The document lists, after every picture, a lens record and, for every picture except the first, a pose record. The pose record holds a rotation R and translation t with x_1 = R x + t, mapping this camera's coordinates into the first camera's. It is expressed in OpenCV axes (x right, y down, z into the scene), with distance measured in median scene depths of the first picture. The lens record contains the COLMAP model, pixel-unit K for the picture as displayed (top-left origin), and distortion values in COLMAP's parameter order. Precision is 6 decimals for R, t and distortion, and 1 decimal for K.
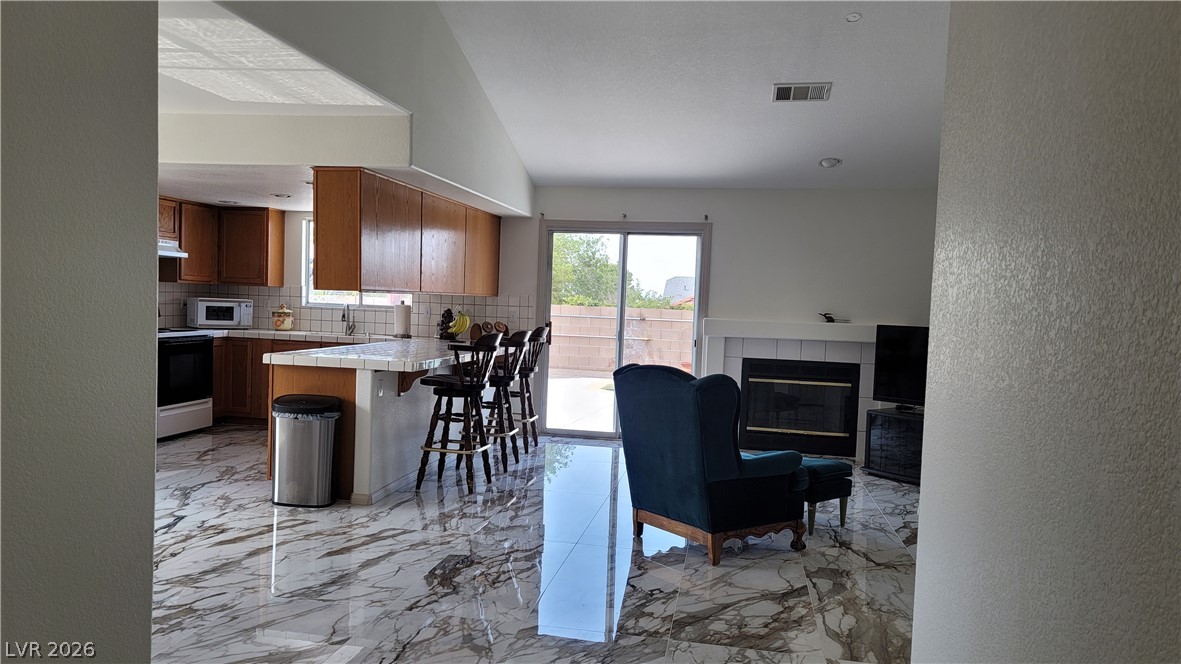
lens RADIAL K [[862.5, 0, 576.1], [0, 862.5, 340.5], [0, 0, 1]] dist [0.052794, -0.004334]
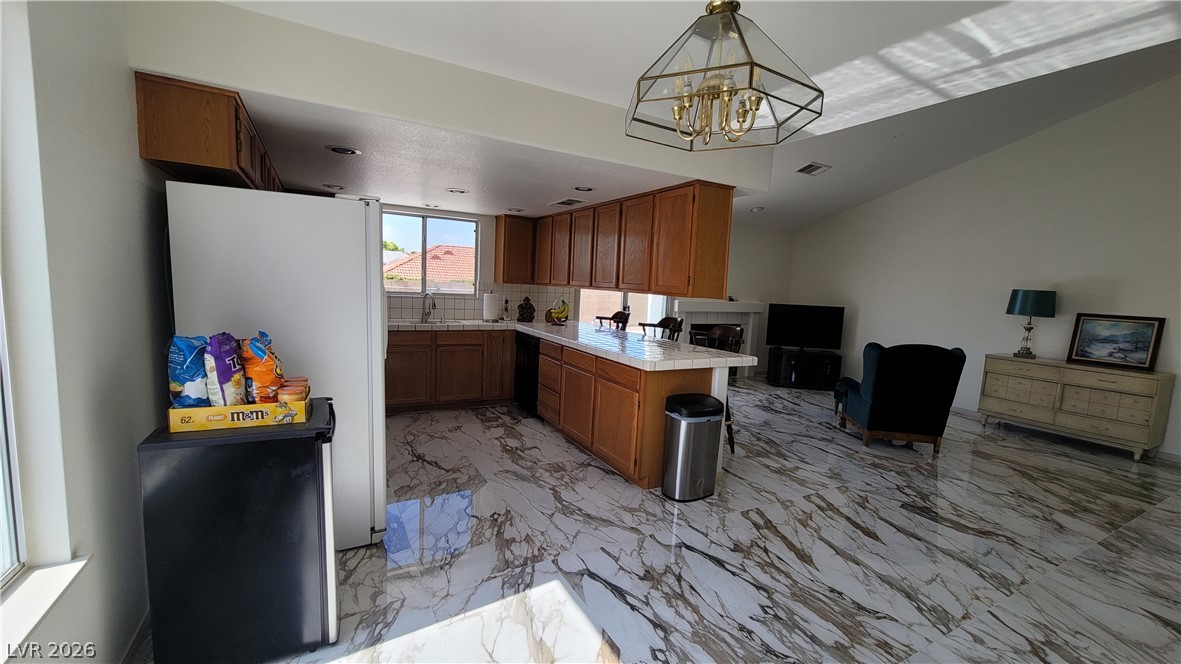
lens RADIAL K [[483.4, 0, 594.1], [0, 483.4, 337.4], [0, 0, 1]] dist [-0.008336, 0.002947]
pose [[0.766002, -0.073673, 0.638603, -0.786300], [0.010765, 0.994742, 0.101847, -0.073478], [-0.642748, -0.071141, 0.762767, 0.627221]]
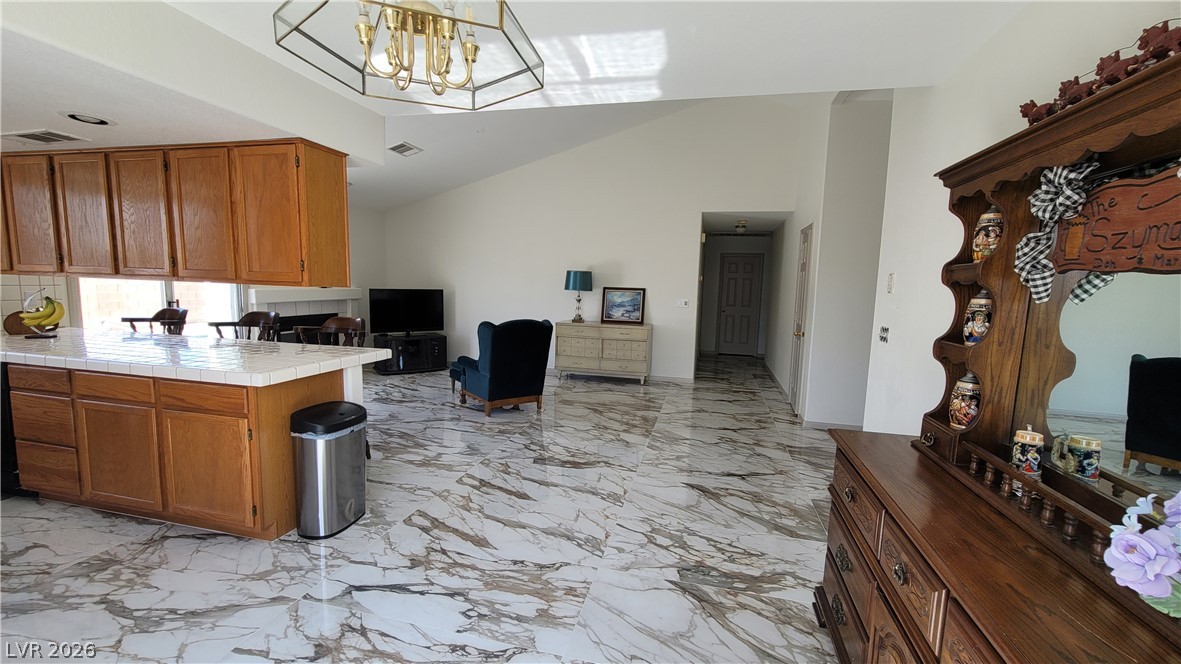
lens RADIAL K [[483.4, 0, 591.7], [0, 483.4, 336.9], [0, 0, 1]] dist [-0.008336, 0.002947]
pose [[0.050489, -0.149376, 0.987491, -0.775152], [0.019441, 0.988711, 0.148567, -0.076419], [-0.998535, 0.011697, 0.052823, 0.704388]]
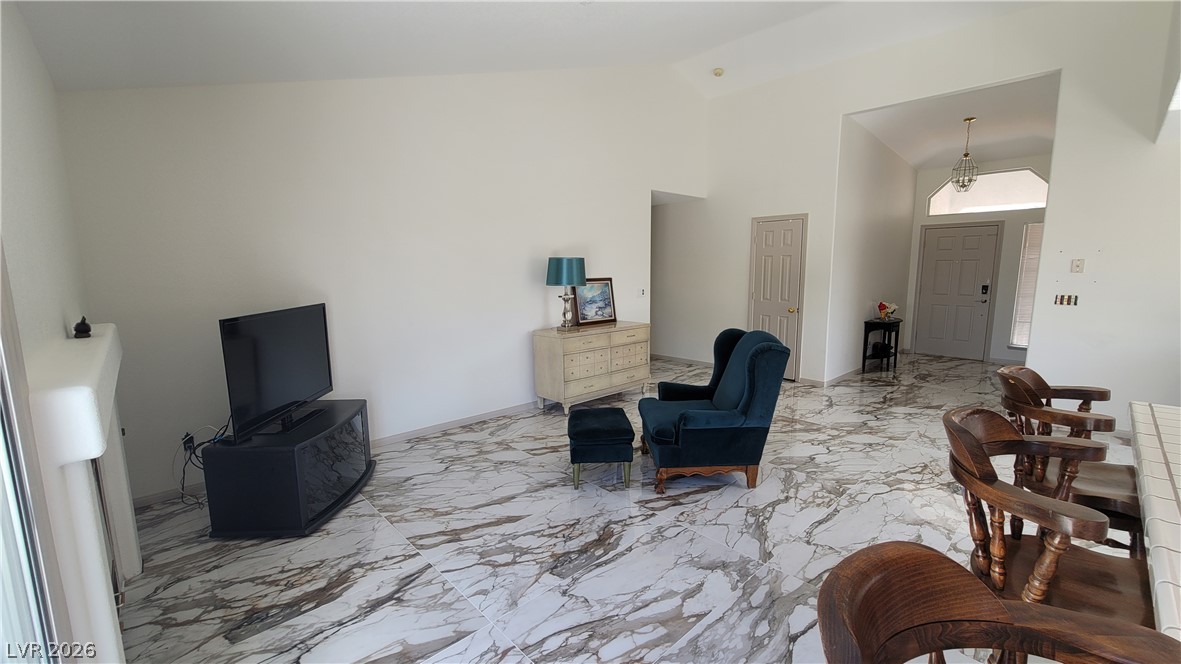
lens RADIAL K [[483.4, 0, 583.9], [0, 483.4, 349.1], [0, 0, 1]] dist [-0.008336, 0.002947]
pose [[-0.803765, -0.126776, 0.581283, -0.056380], [0.009501, 0.974173, 0.225601, -0.095354], [-0.594871, 0.186853, -0.781802, 1.505328]]
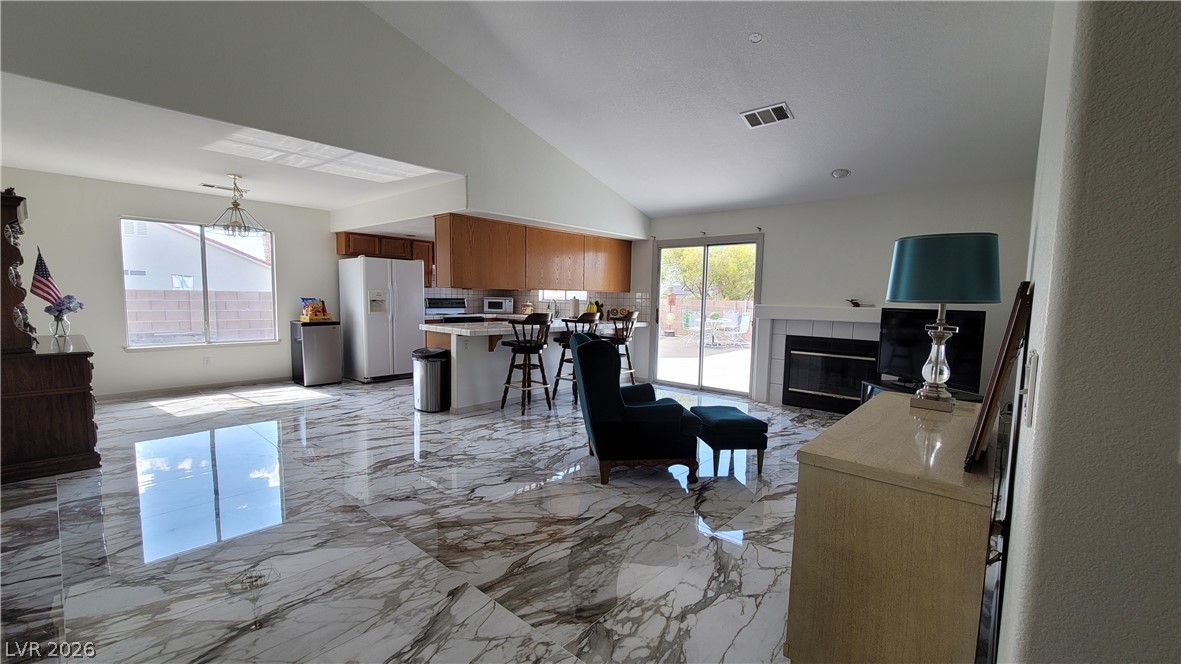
lens RADIAL K [[483.4, 0, 592.0], [0, 483.4, 338.6], [0, 0, 1]] dist [-0.008336, 0.002947]
pose [[0.859175, 0.024644, -0.511089, 0.465557], [-0.011881, 0.999531, 0.028224, 0.012727], [0.511545, -0.018177, 0.859064, 0.334638]]
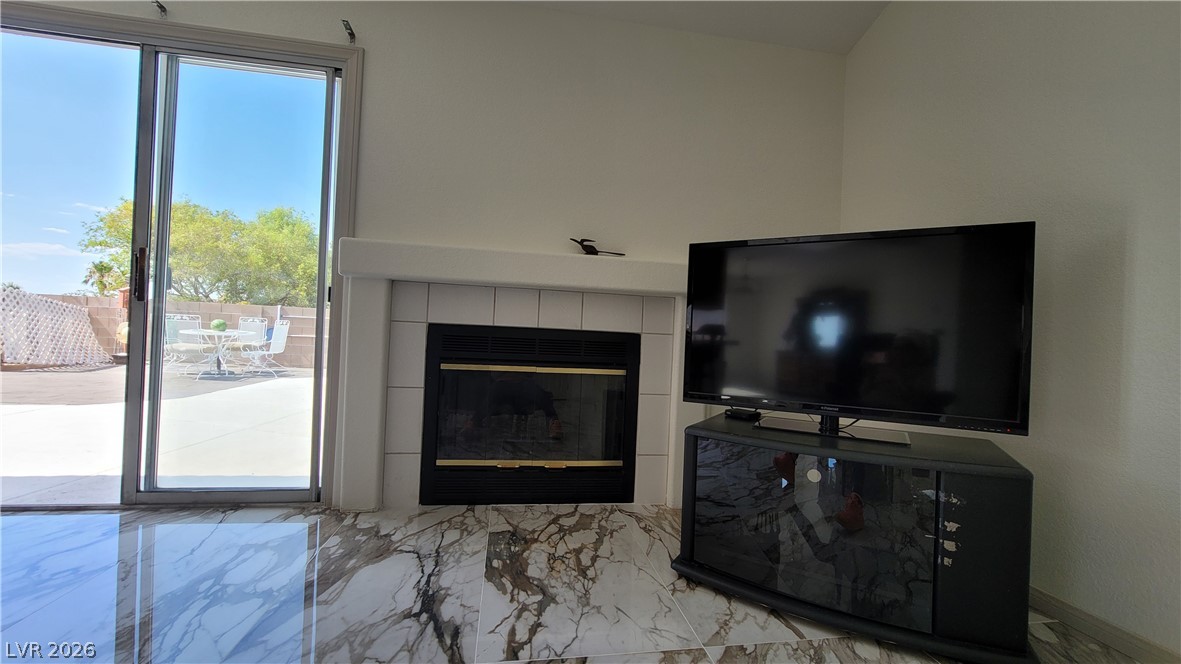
lens RADIAL K [[483.4, 0, 588.6], [0, 483.4, 336.9], [0, 0, 1]] dist [-0.008336, 0.002947]
pose [[0.938089, 0.008284, 0.346296, 0.272387], [0.005380, 0.999245, -0.038477, 0.058947], [-0.346353, 0.037958, 0.937336, 1.042779]]
